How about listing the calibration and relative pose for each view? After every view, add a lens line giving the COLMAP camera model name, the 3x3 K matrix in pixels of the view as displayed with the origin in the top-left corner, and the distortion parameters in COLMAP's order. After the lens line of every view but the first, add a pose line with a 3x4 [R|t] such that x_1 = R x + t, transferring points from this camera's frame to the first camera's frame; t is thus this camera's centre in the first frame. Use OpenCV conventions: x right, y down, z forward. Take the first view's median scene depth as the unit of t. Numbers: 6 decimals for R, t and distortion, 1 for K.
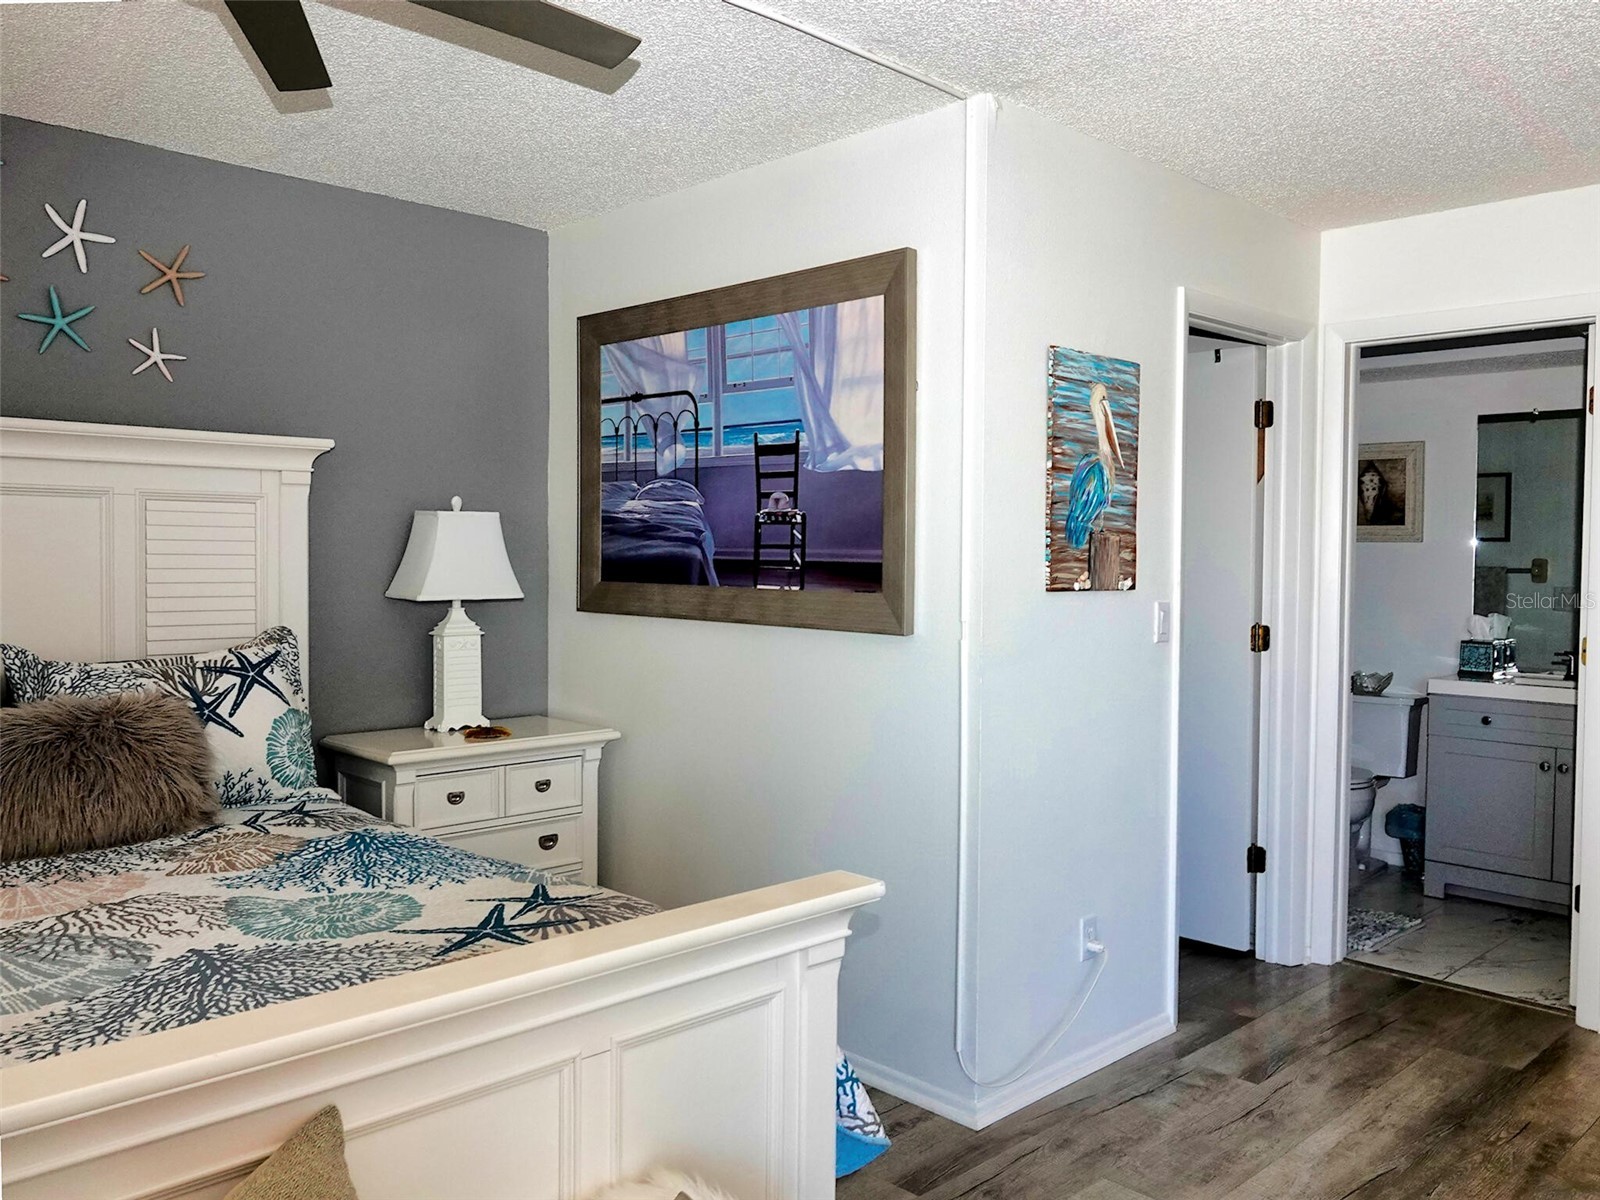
lens RADIAL K [[1269.0, 0, 808.8], [0, 1269.0, 596.3], [0, 0, 1]] dist [-0.000363, -0.000838]
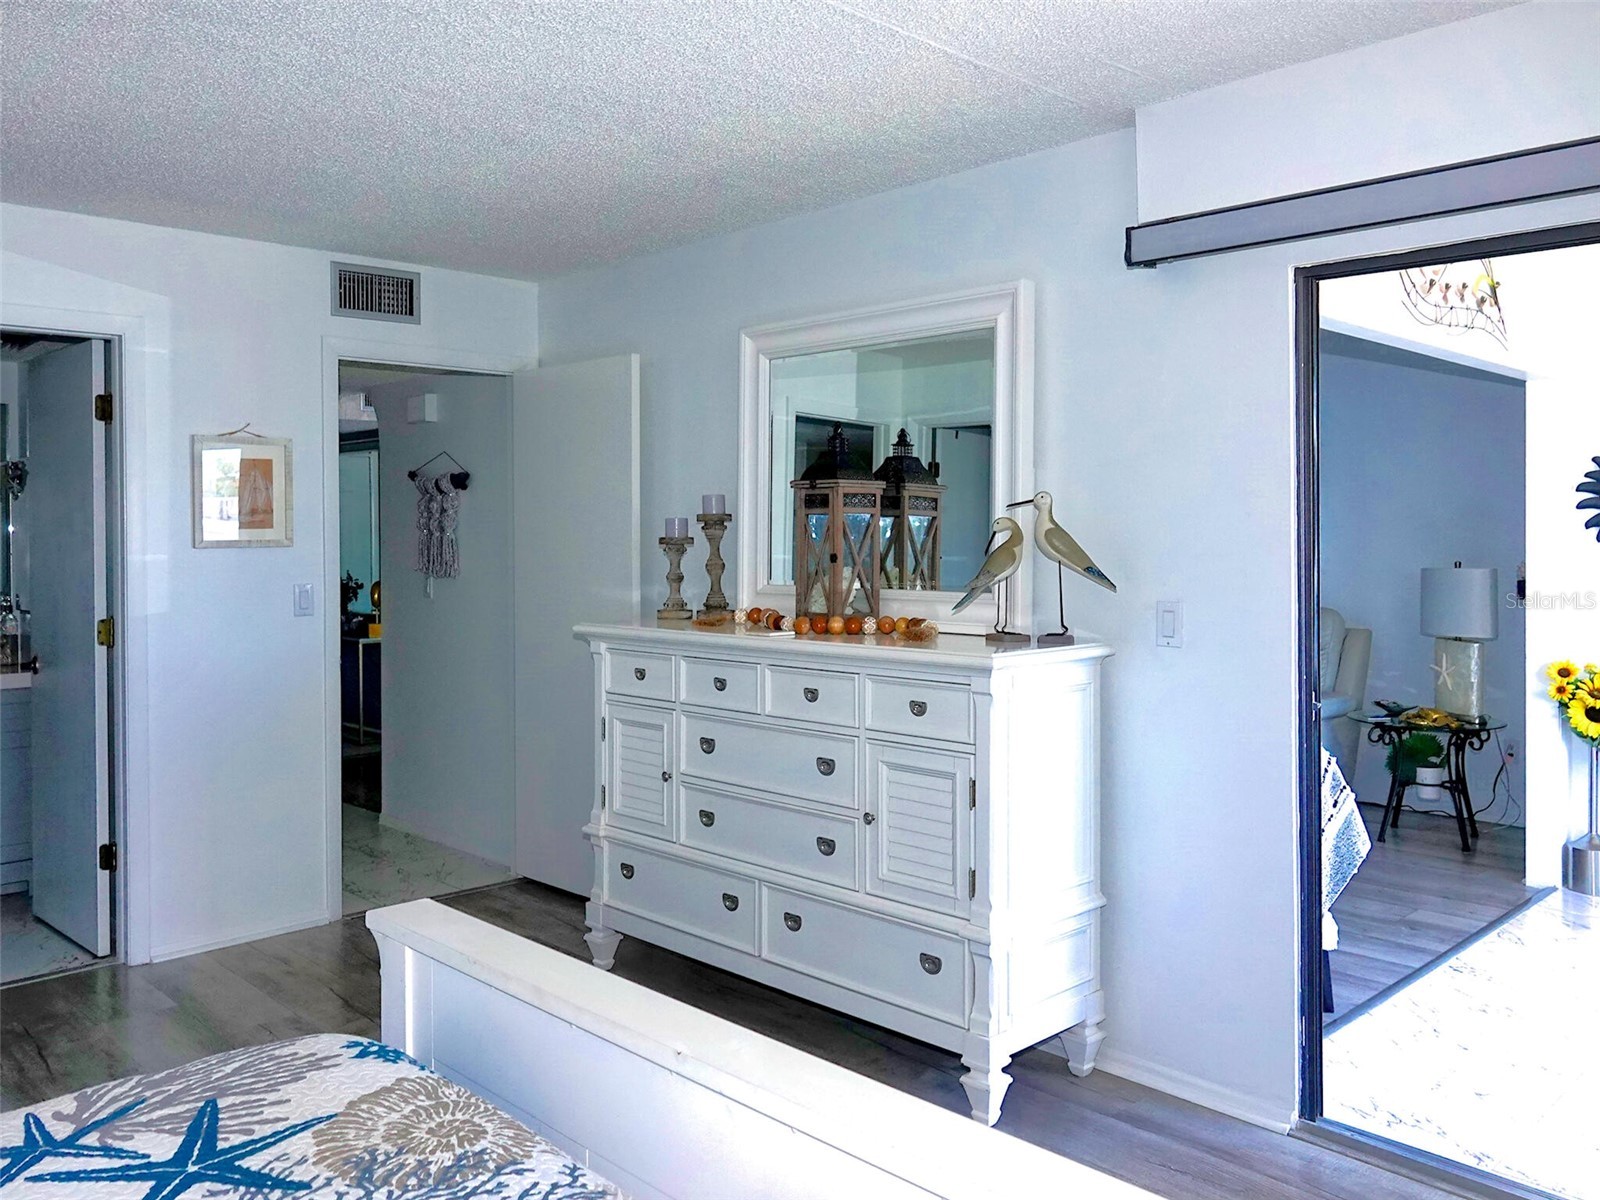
lens RADIAL K [[1287.1, 0, 804.1], [0, 1287.1, 603.5], [0, 0, 1]] dist [0.000190, -0.000998]
pose [[0.002783, -0.065261, 0.997864, -0.870175], [0.043842, 0.996917, 0.065076, -0.049241], [-0.999035, 0.043568, 0.005636, 0.665270]]
